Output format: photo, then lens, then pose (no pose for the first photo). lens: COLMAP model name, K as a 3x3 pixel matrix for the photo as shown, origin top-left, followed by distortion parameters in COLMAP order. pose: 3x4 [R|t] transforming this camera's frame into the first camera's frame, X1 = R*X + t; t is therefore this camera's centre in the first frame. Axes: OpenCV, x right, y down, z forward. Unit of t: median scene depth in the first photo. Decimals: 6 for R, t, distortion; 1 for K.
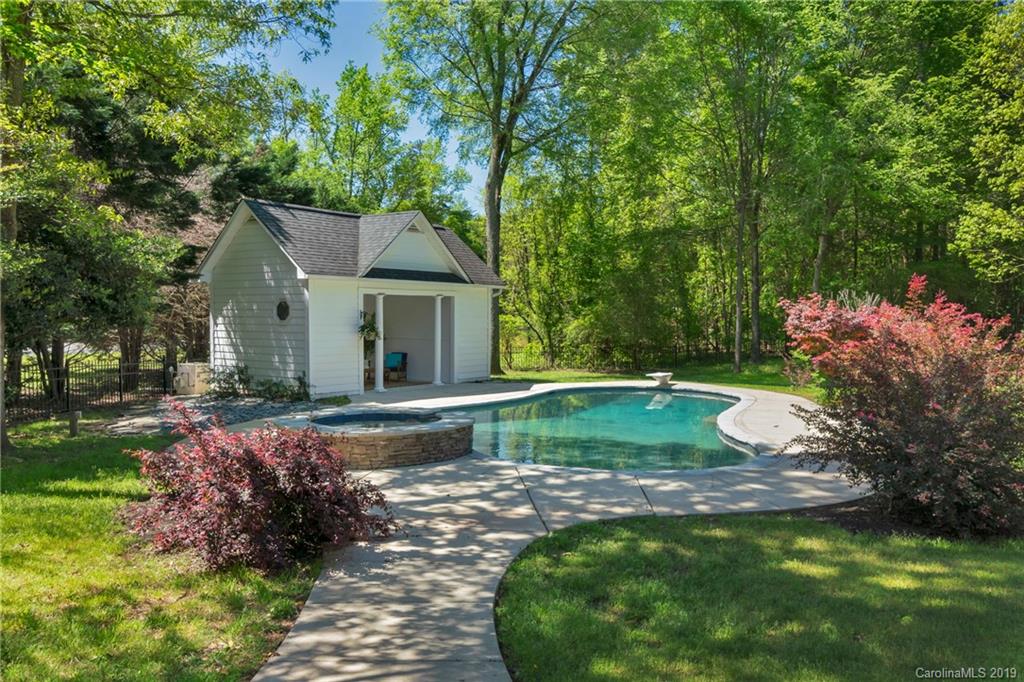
lens RADIAL K [[795.0, 0, 512.0], [0, 795.0, 341.0], [0, 0, 1]] dist [-0.001708, 0.001071]
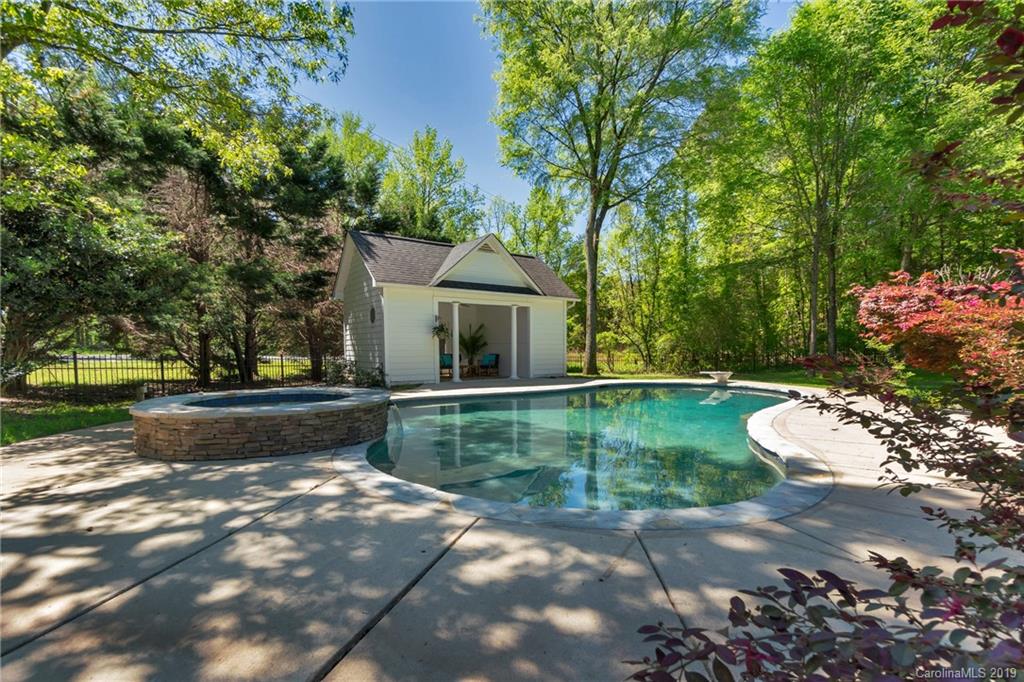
lens RADIAL K [[442.7, 0, 498.0], [0, 442.7, 372.8], [0, 0, 1]] dist [-0.009830, 0.000230]
pose [[0.933702, 0.009900, -0.357913, 0.125378], [-0.003075, 0.999803, 0.019632, 0.032080], [0.358037, -0.017230, 0.933549, 0.342525]]
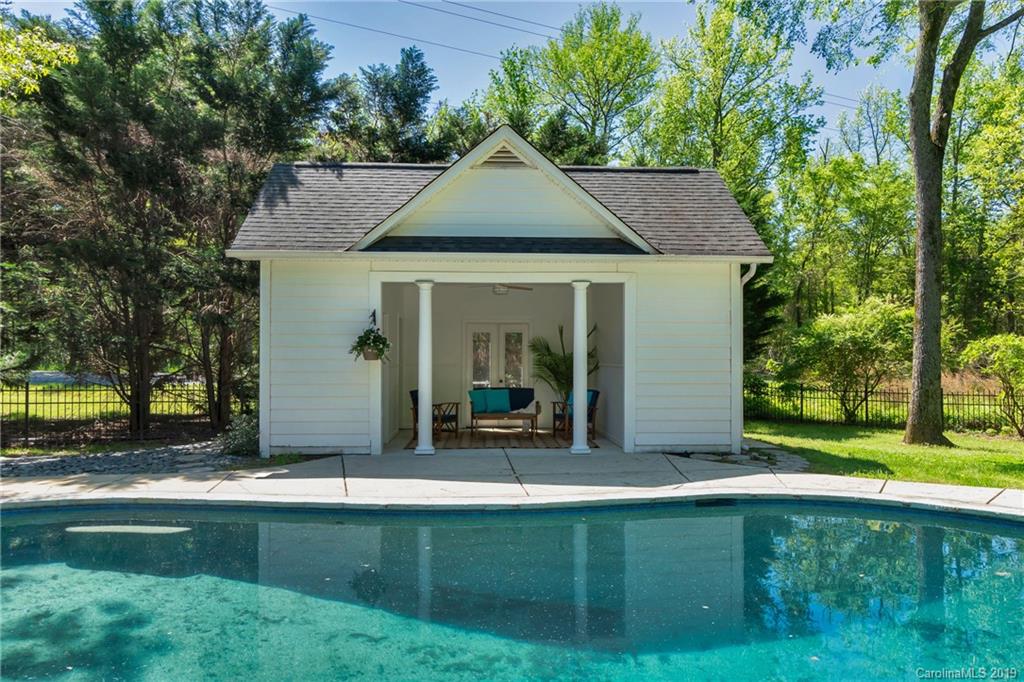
lens RADIAL K [[692.6, 0, 512.0], [0, 692.6, 341.0], [0, 0, 1]] dist [-0.042821, -0.000476]
pose [[0.605103, -0.024682, -0.795764, 0.233760], [-0.030033, 0.998100, -0.053795, 0.006933], [0.795580, 0.056450, 0.603212, 0.673293]]
